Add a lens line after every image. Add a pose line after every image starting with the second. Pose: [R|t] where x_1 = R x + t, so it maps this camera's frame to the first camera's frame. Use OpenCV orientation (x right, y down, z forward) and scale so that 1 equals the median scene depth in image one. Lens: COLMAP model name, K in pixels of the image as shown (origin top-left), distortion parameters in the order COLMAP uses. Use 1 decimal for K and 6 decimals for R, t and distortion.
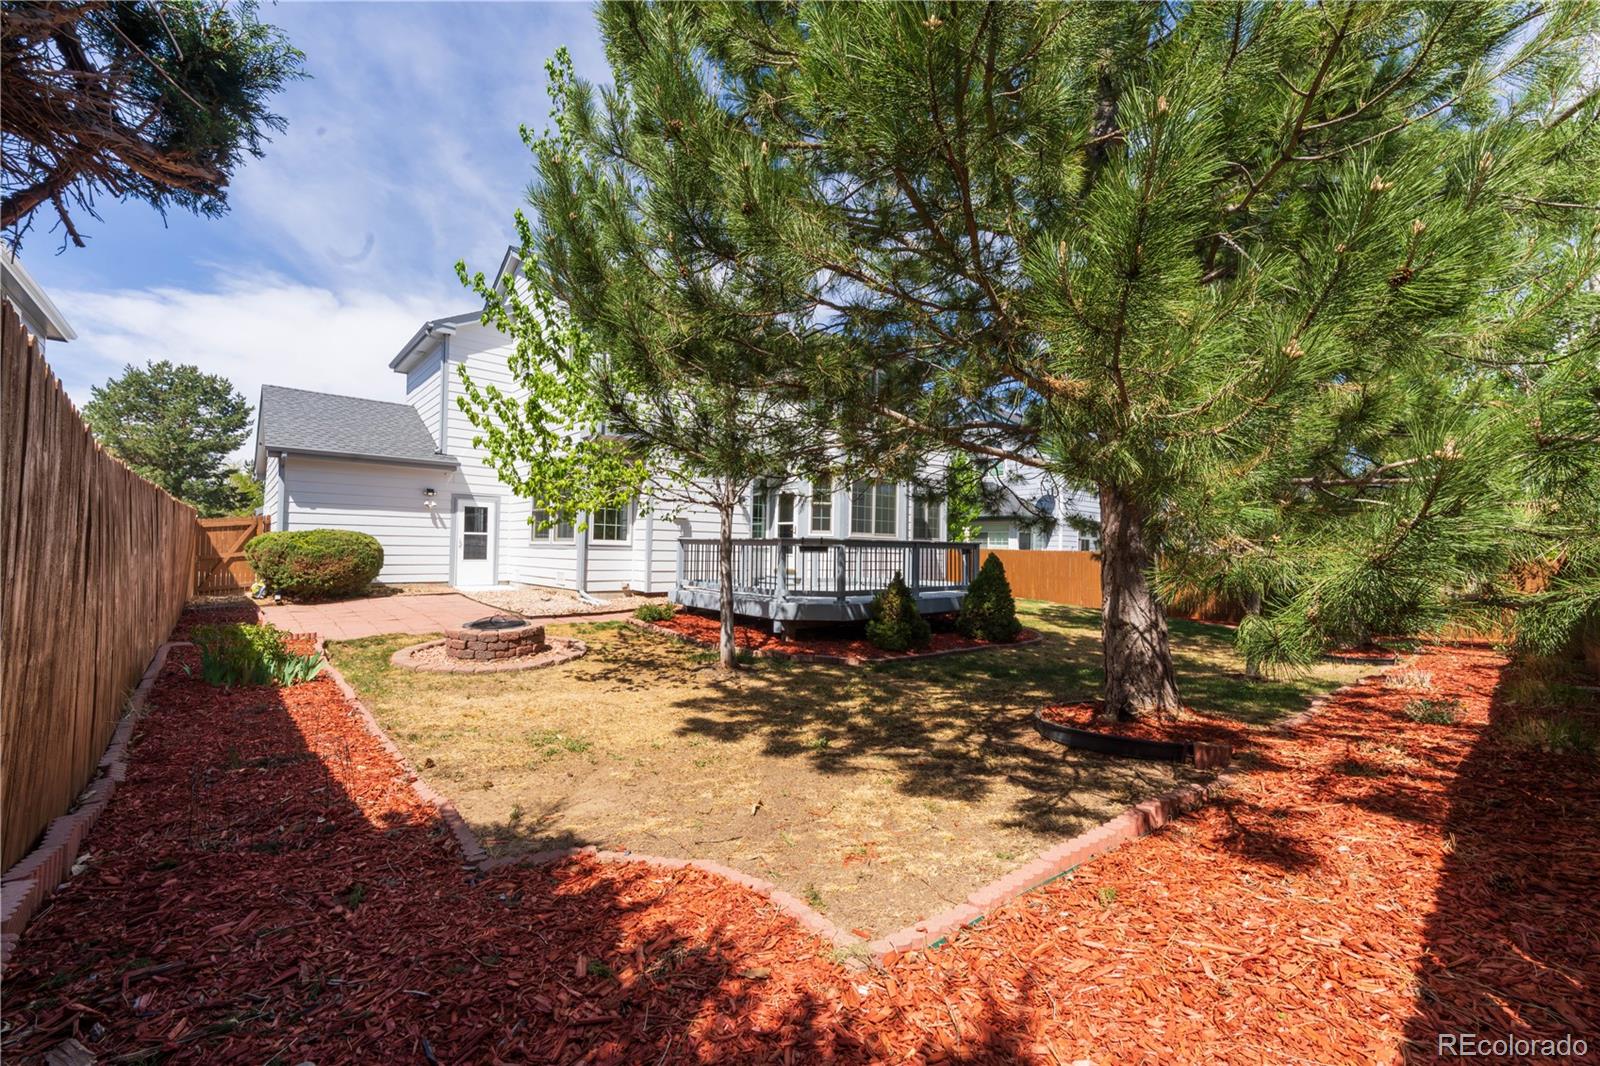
lens RADIAL K [[640.1, 0, 797.3], [0, 640.1, 543.0], [0, 0, 1]] dist [-0.003044, -0.000577]
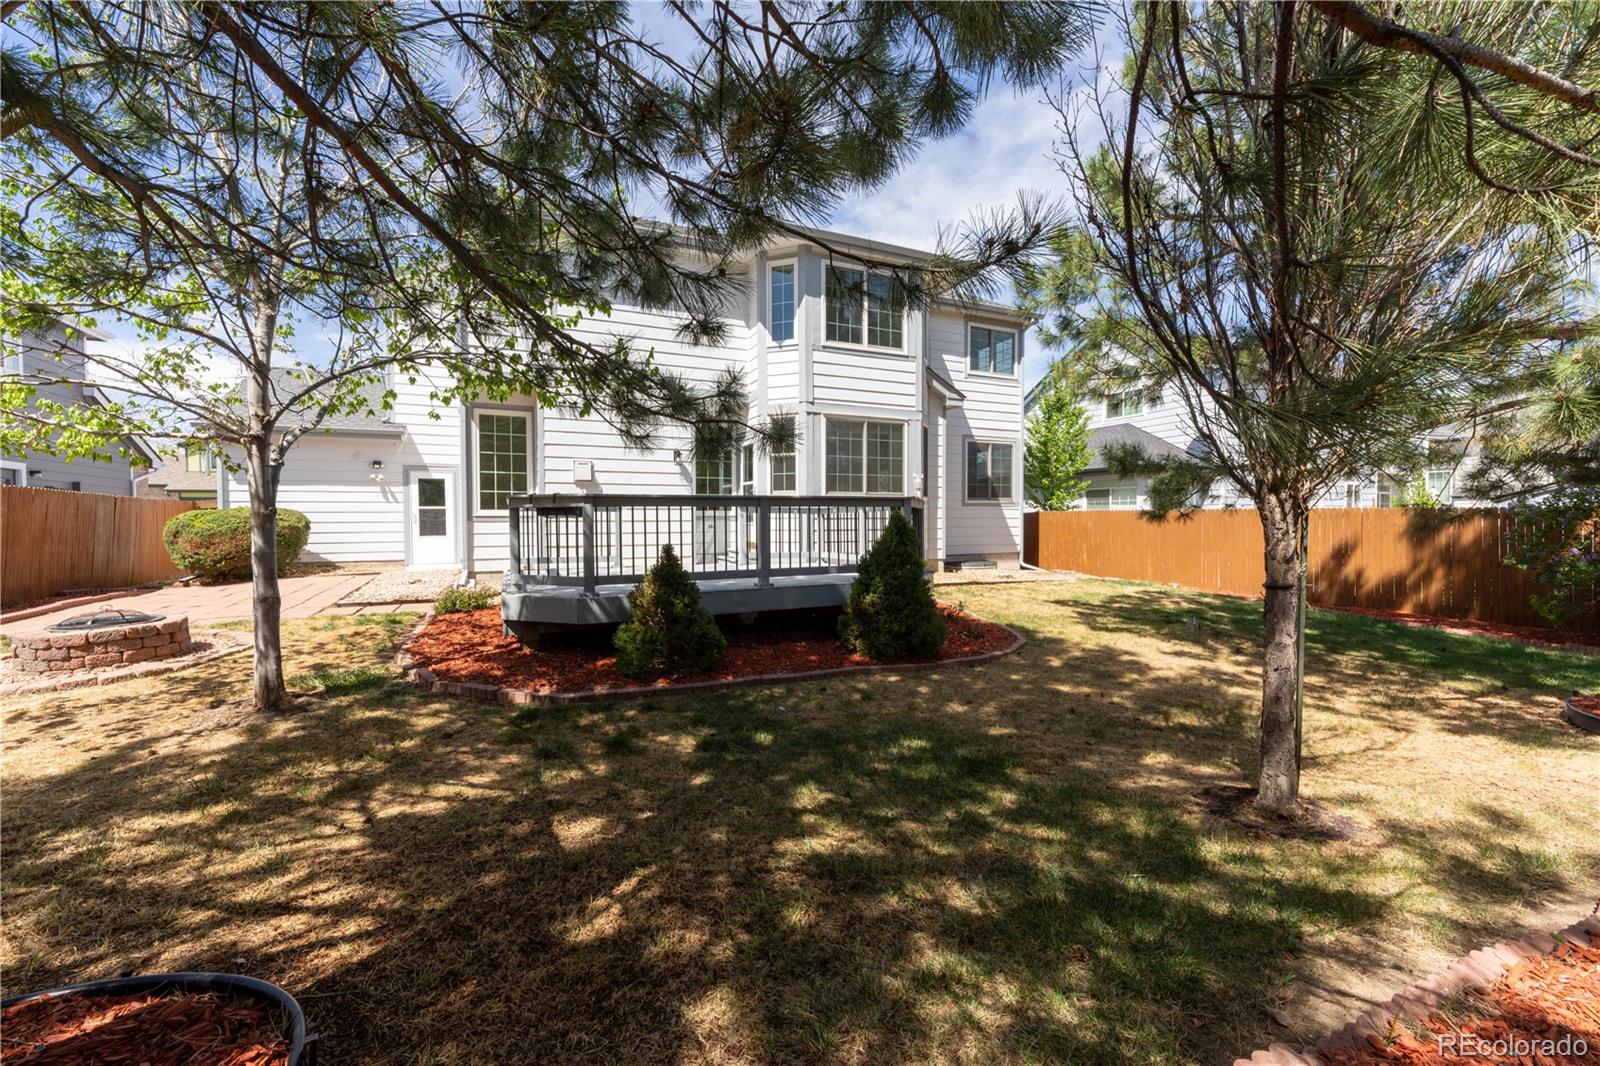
lens RADIAL K [[640.1, 0, 797.3], [0, 640.1, 543.0], [0, 0, 1]] dist [-0.003044, -0.000577]
pose [[0.957290, -0.012420, -0.288863, 0.419040], [0.024572, 0.998957, 0.038481, 0.021300], [0.288084, -0.043935, 0.956597, 0.423546]]
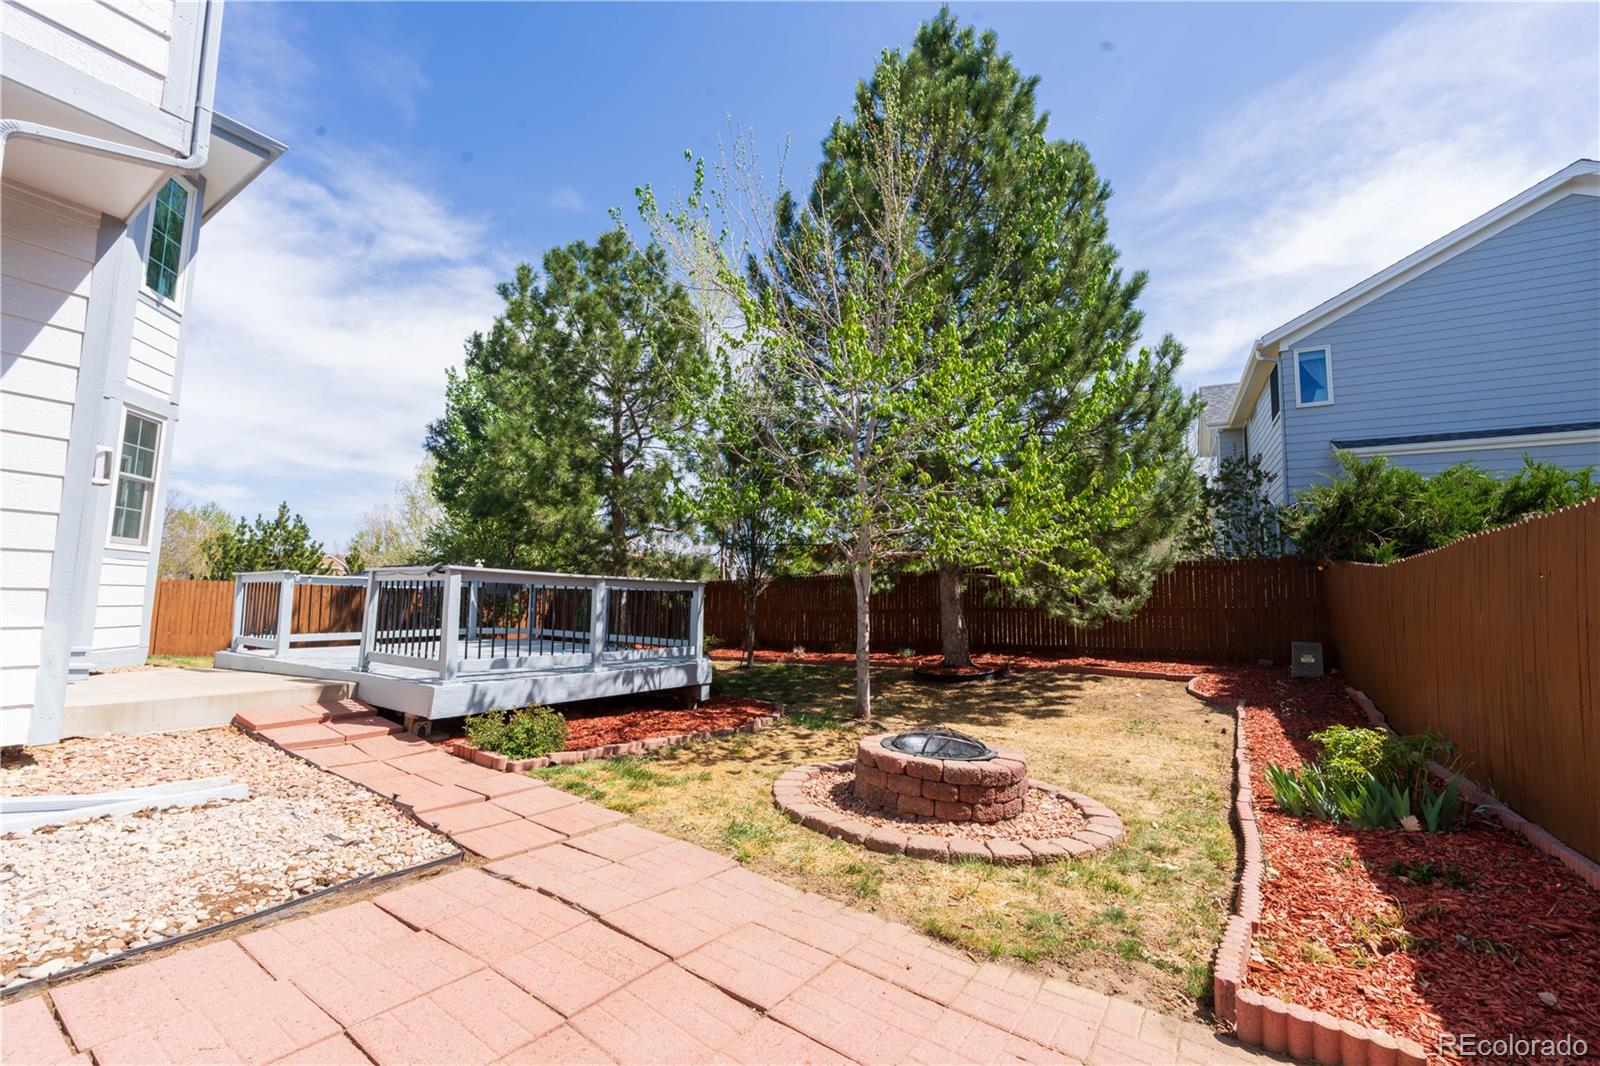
lens RADIAL K [[640.1, 0, 797.3], [0, 640.1, 543.0], [0, 0, 1]] dist [-0.003044, -0.000577]
pose [[-0.246281, 0.062551, 0.967178, -0.776696], [-0.034777, 0.996702, -0.073316, 0.000221], [-0.968574, -0.051692, -0.243293, 1.009651]]
